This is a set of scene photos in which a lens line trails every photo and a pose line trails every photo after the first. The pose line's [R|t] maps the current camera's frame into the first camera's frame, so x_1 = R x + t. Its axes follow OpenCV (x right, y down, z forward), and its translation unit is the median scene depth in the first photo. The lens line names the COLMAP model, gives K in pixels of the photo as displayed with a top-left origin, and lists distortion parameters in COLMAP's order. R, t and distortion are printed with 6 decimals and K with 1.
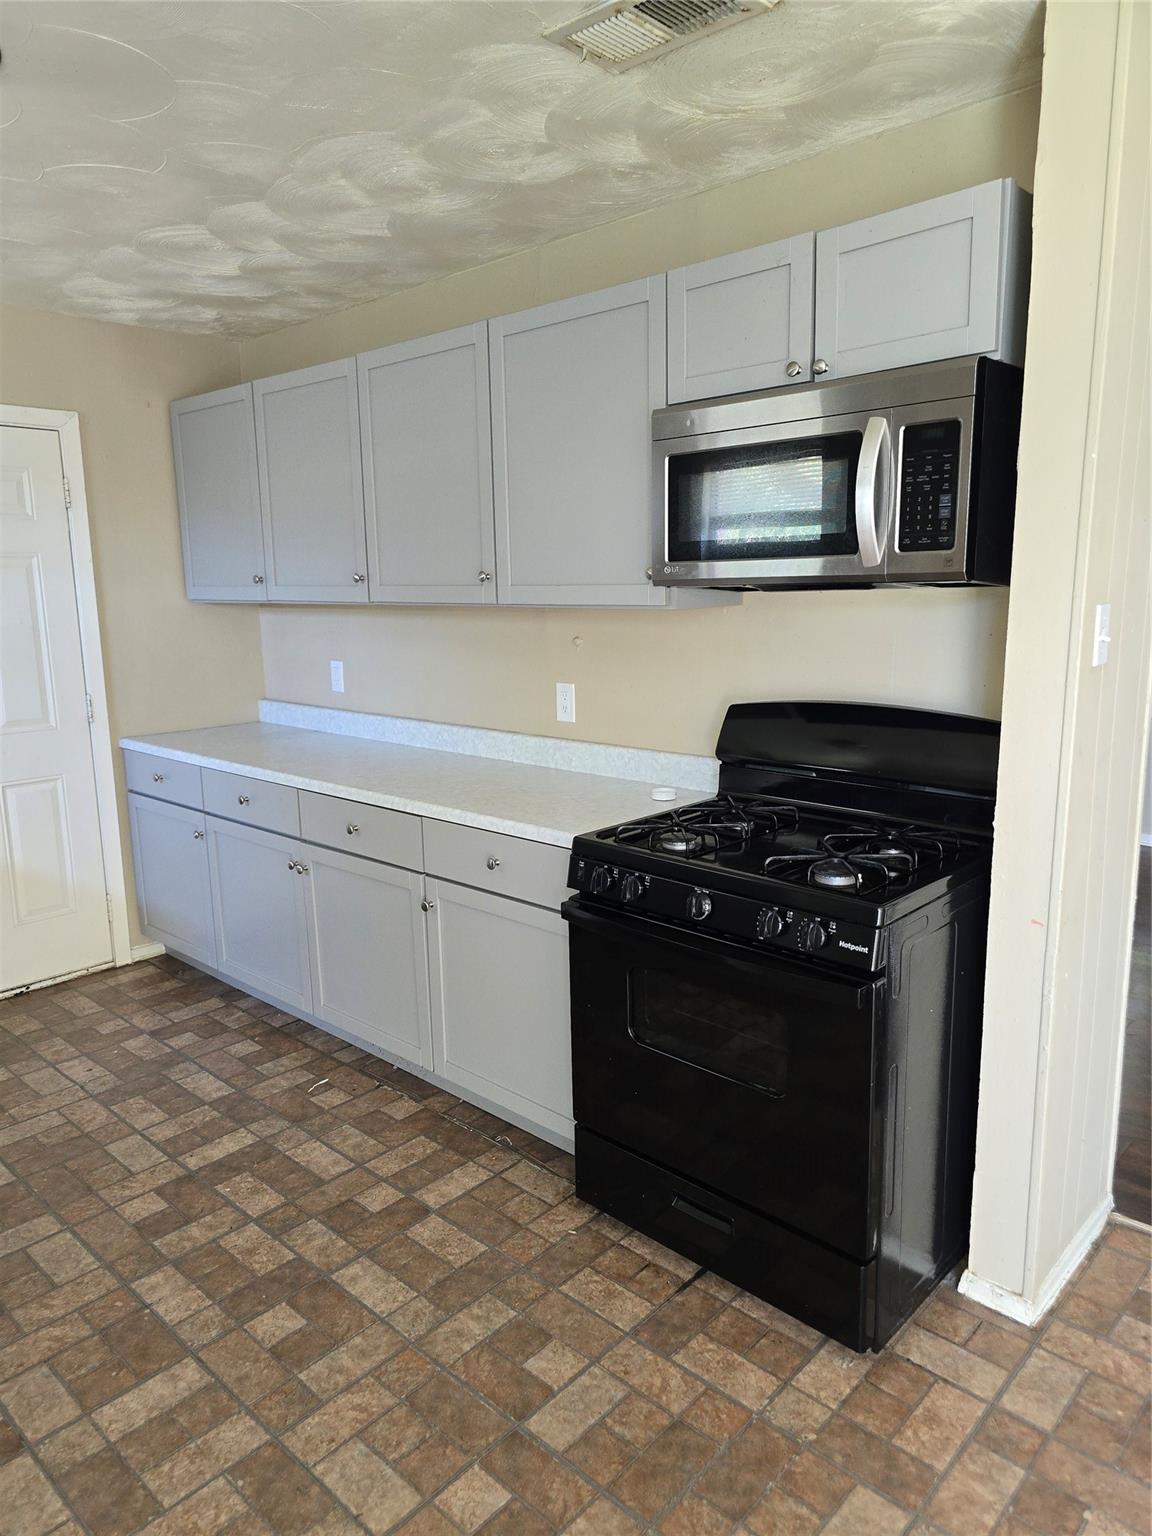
lens RADIAL K [[1049.0, 0, 587.4], [0, 1049.0, 776.6], [0, 0, 1]] dist [0.065061, -0.044596]
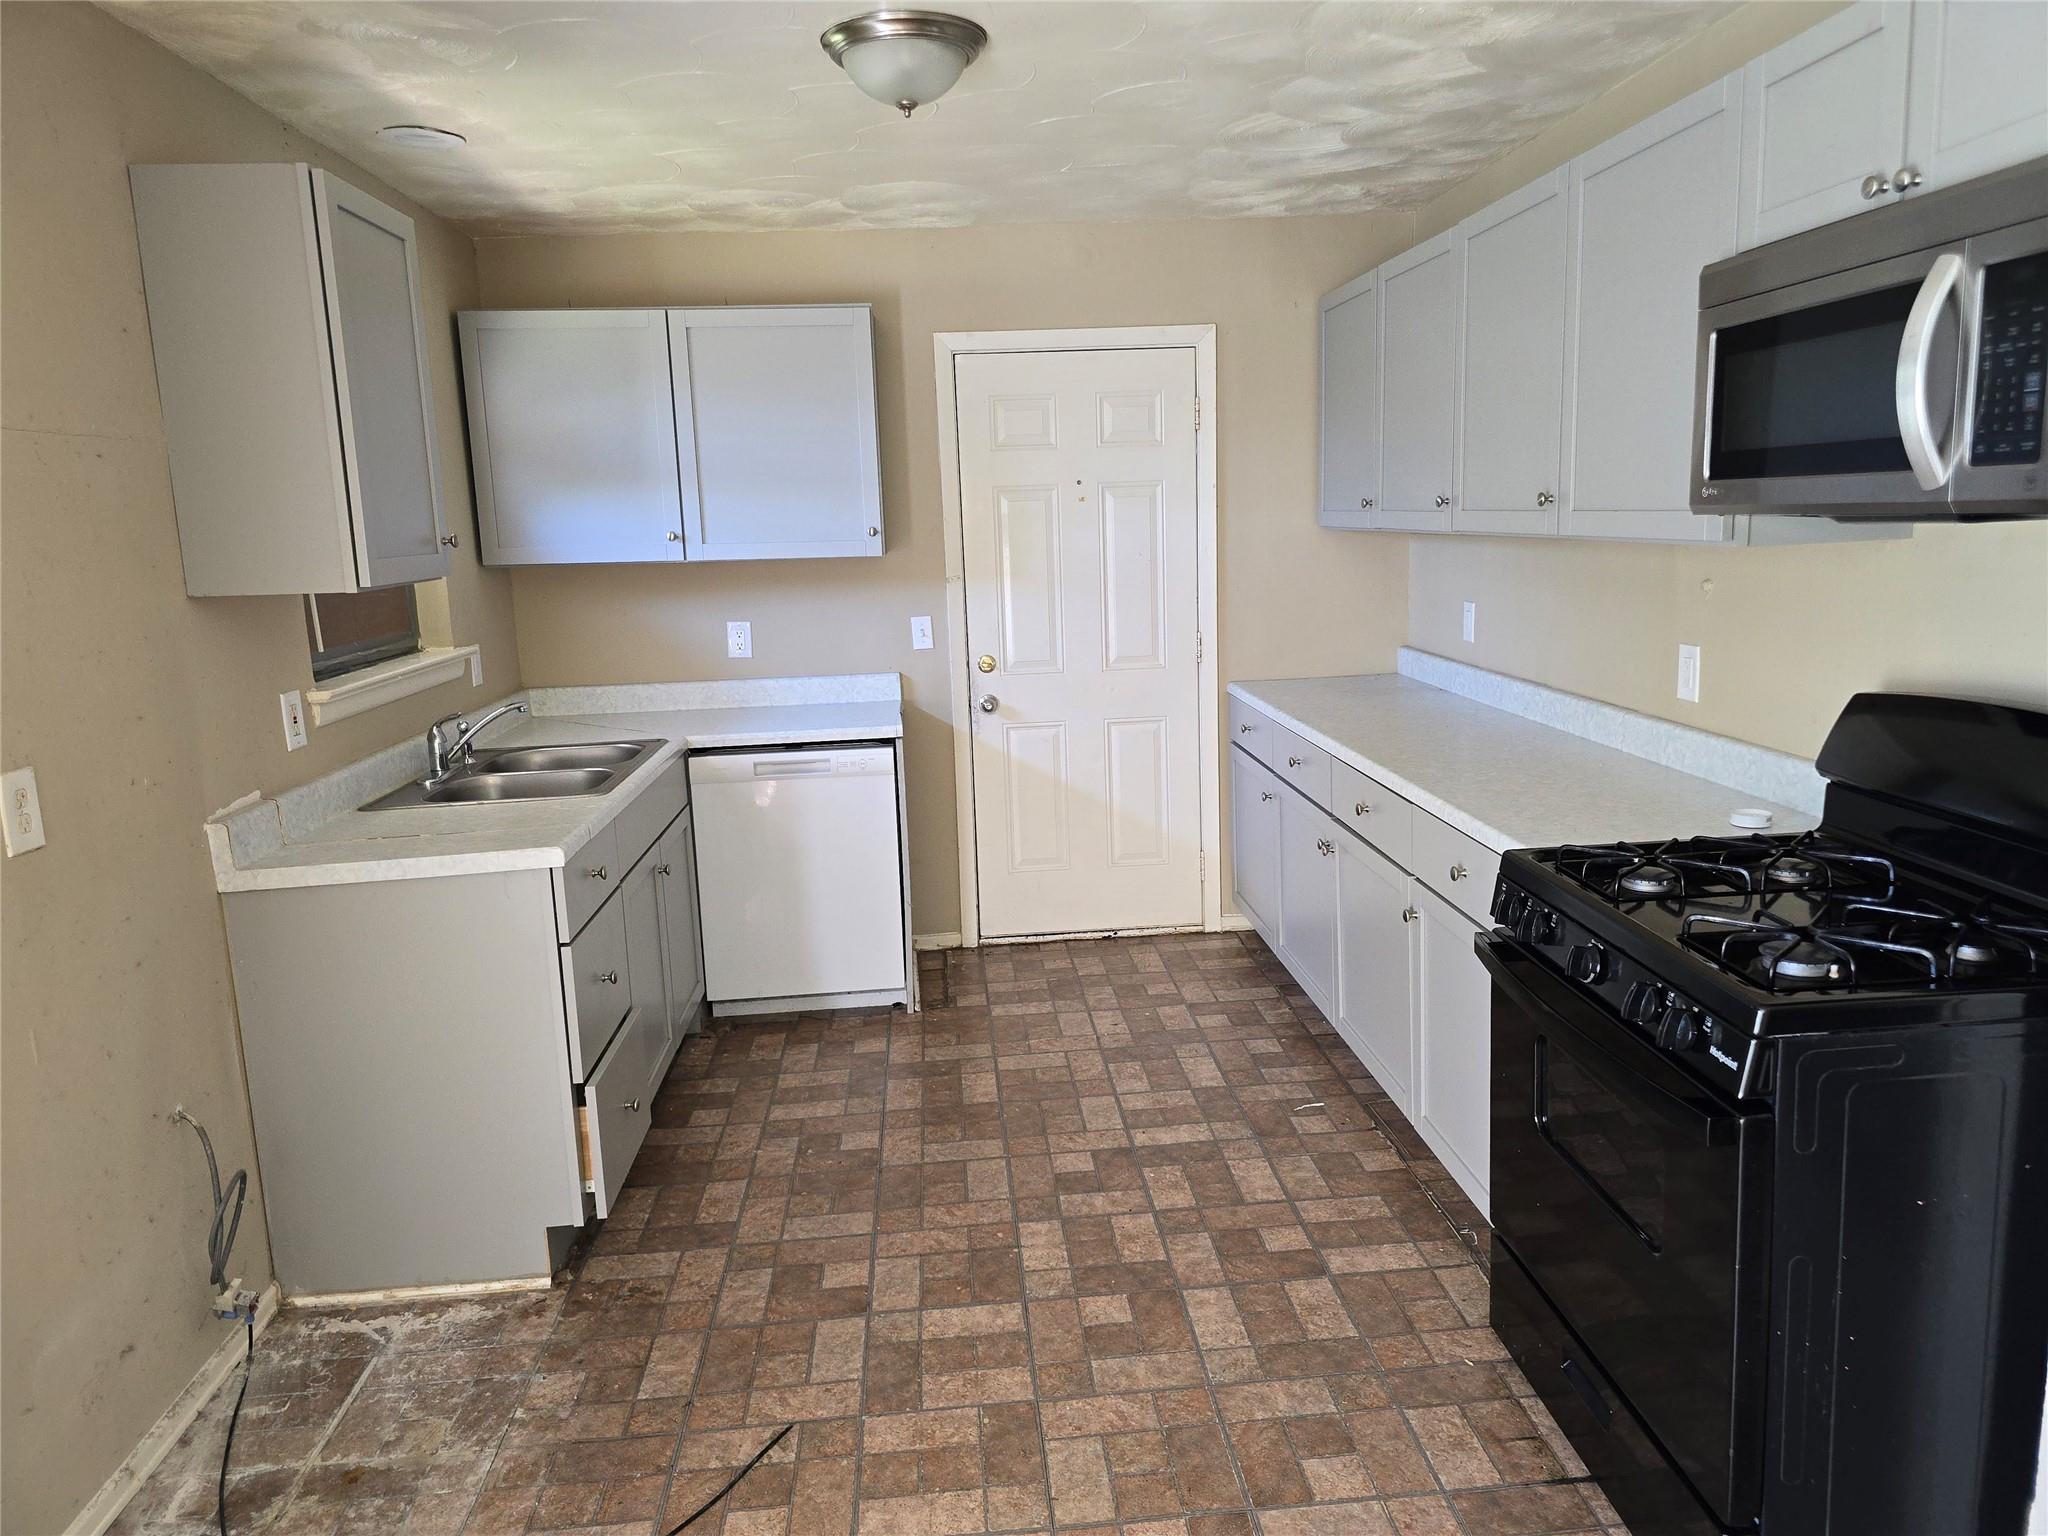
lens RADIAL K [[1398.7, 0, 1035.1], [0, 1398.7, 750.3], [0, 0, 1]] dist [0.065061, -0.044596]
pose [[0.738829, 0.106130, -0.665483, 0.389247], [-0.102502, 0.993729, 0.044679, -0.023088], [0.666052, 0.035203, 0.745074, 0.012294]]
